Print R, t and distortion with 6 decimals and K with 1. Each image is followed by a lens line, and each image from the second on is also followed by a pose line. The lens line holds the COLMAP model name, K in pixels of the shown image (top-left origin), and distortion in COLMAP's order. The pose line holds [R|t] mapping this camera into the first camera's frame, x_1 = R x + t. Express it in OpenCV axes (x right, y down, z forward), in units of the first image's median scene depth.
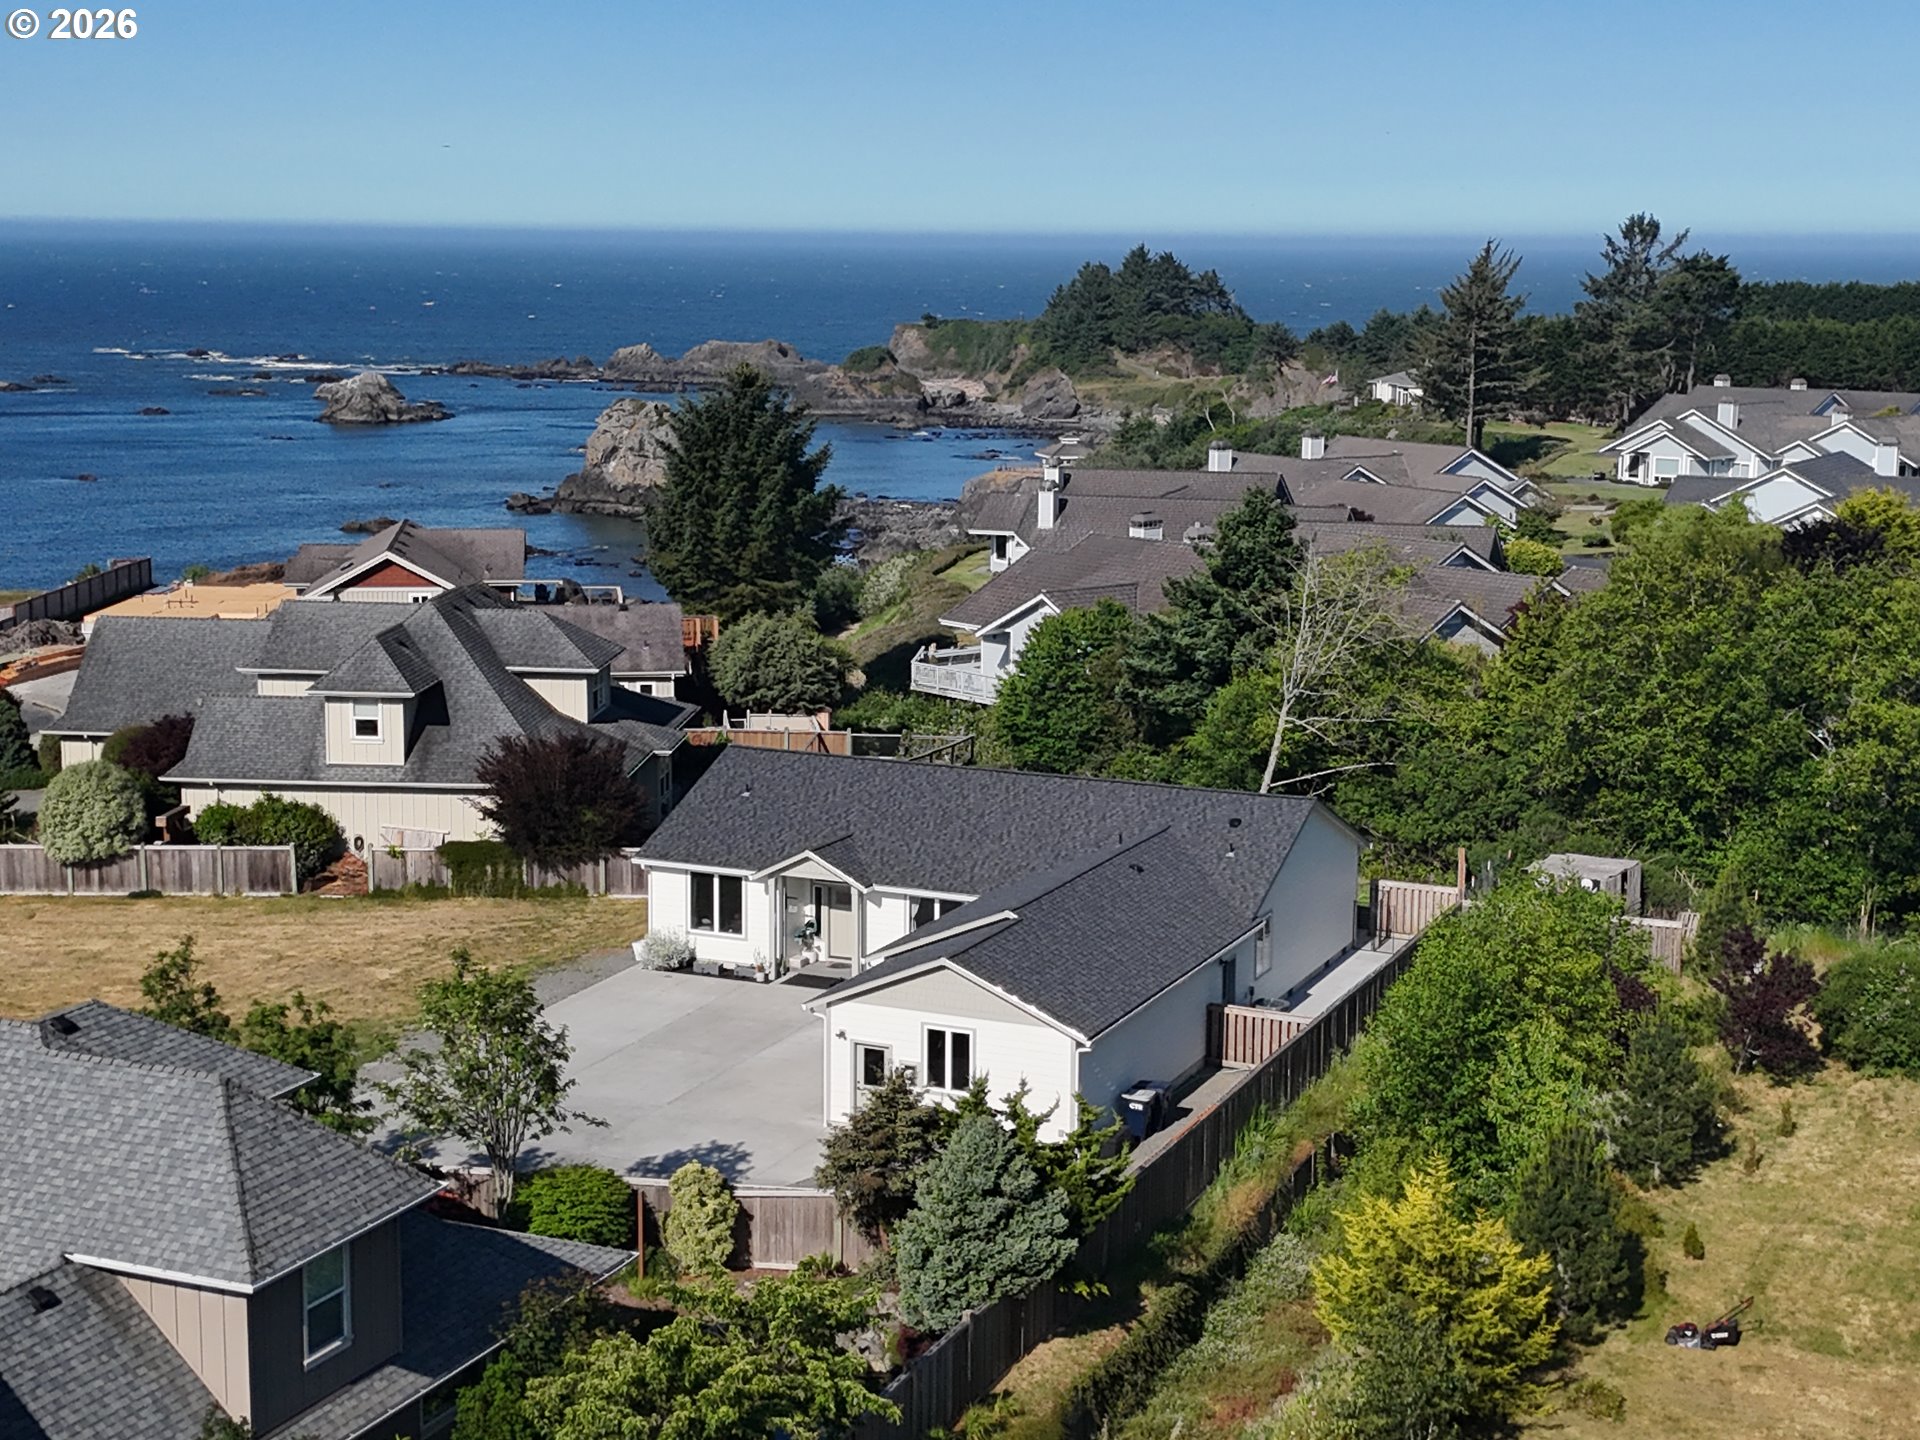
lens RADIAL K [[2927.2, 0, 869.3], [0, 2927.2, 721.5], [0, 0, 1]] dist [0.225464, -0.794671]
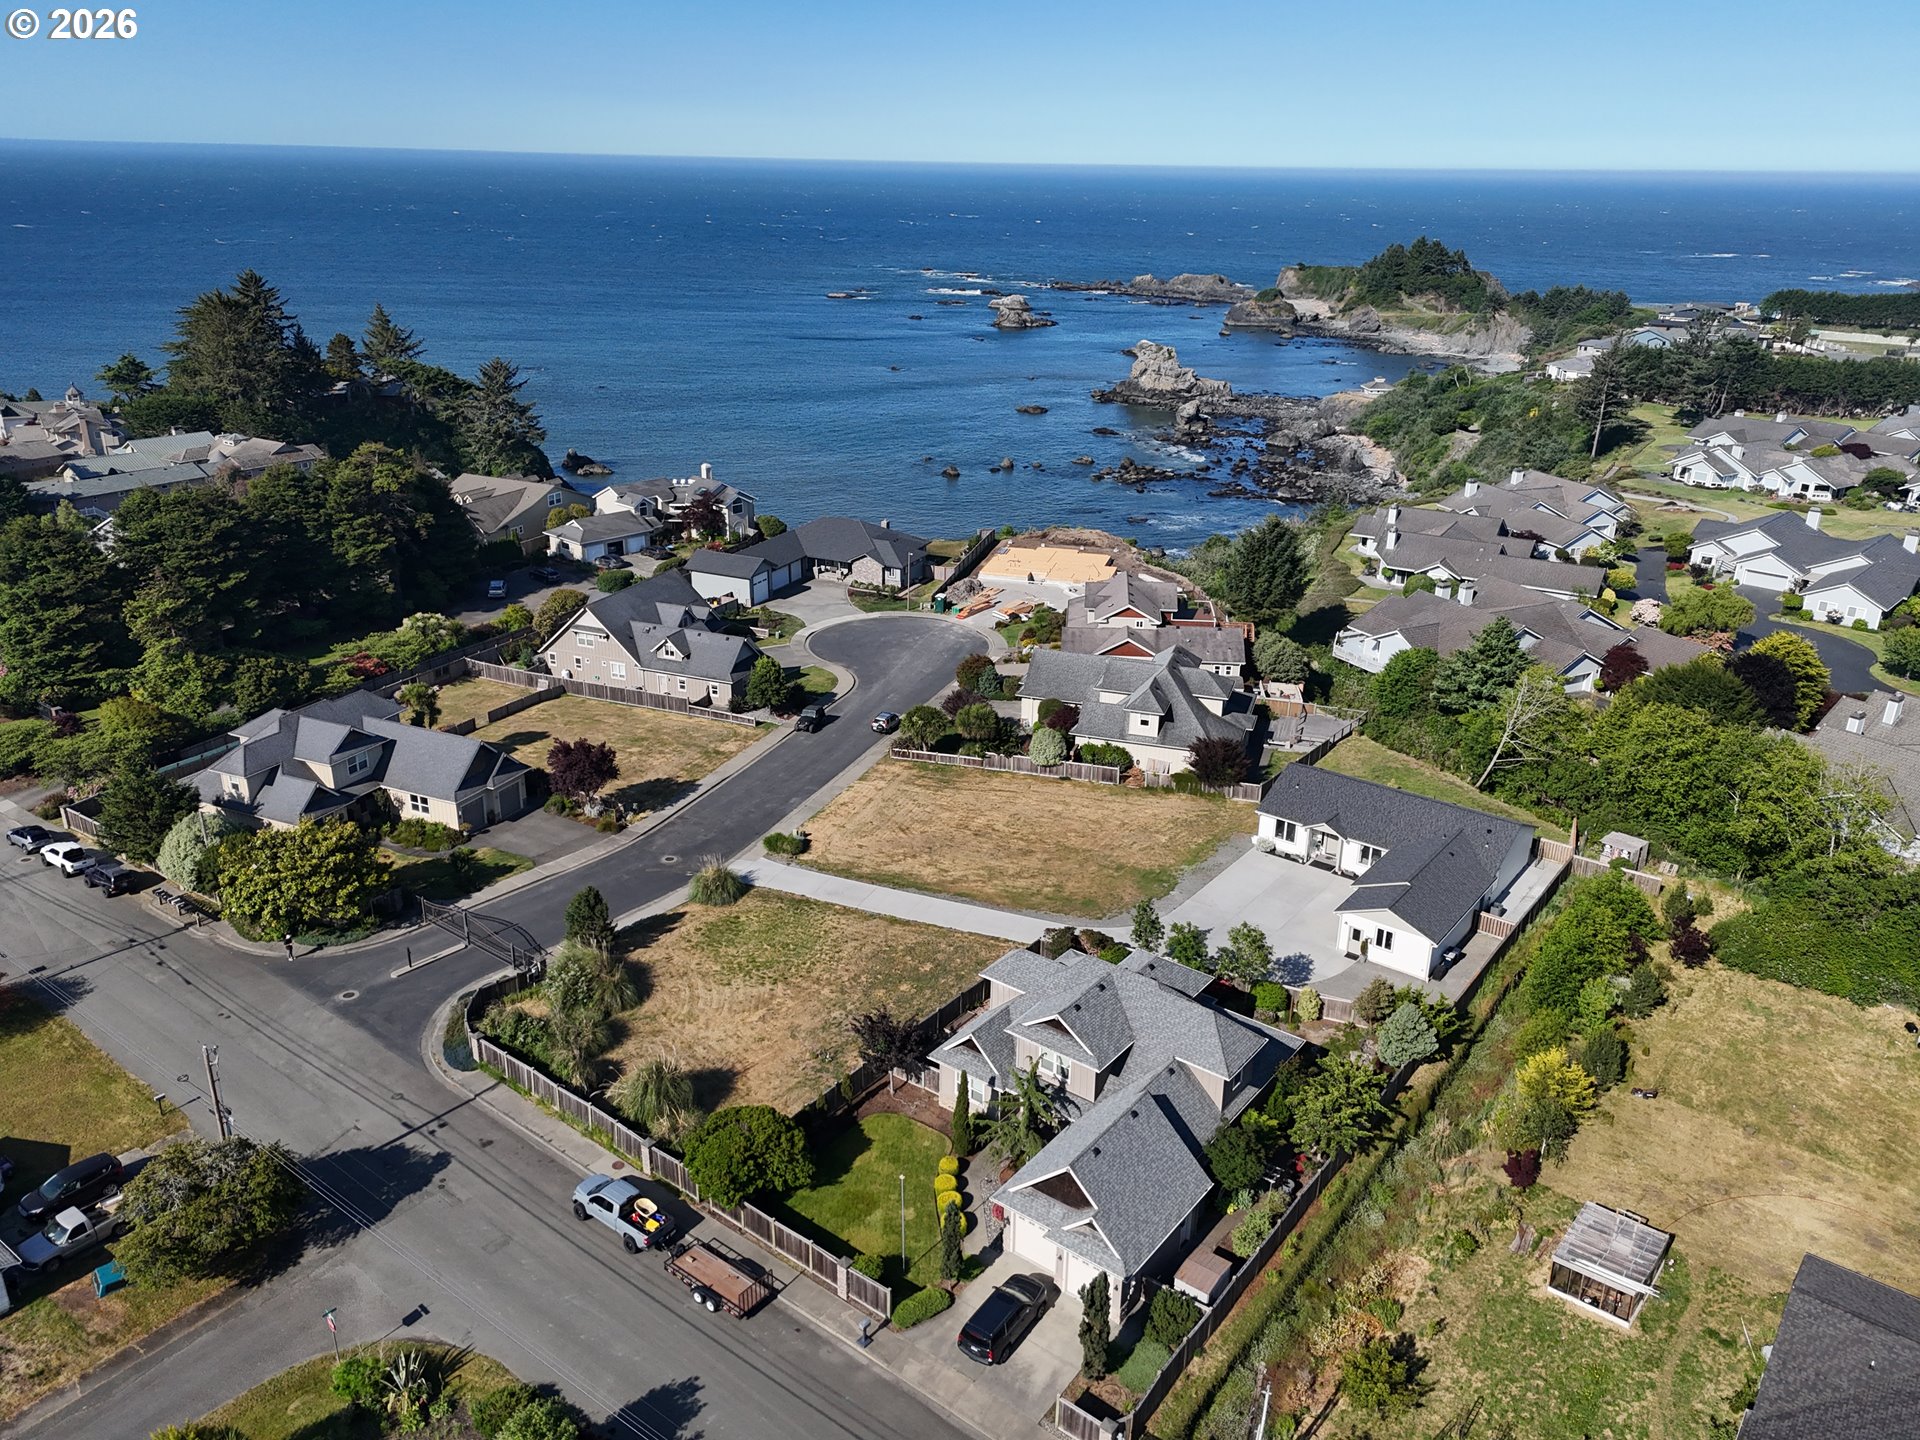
lens RADIAL K [[1431.8, 0, 859.1], [0, 1431.8, 719.9], [0, 0, 1]] dist [0.069042, -0.057195]
pose [[0.968564, 0.087351, -0.232924, -0.116294], [-0.038078, 0.977348, 0.208186, -0.270509], [0.245833, -0.192773, 0.949950, -0.345946]]
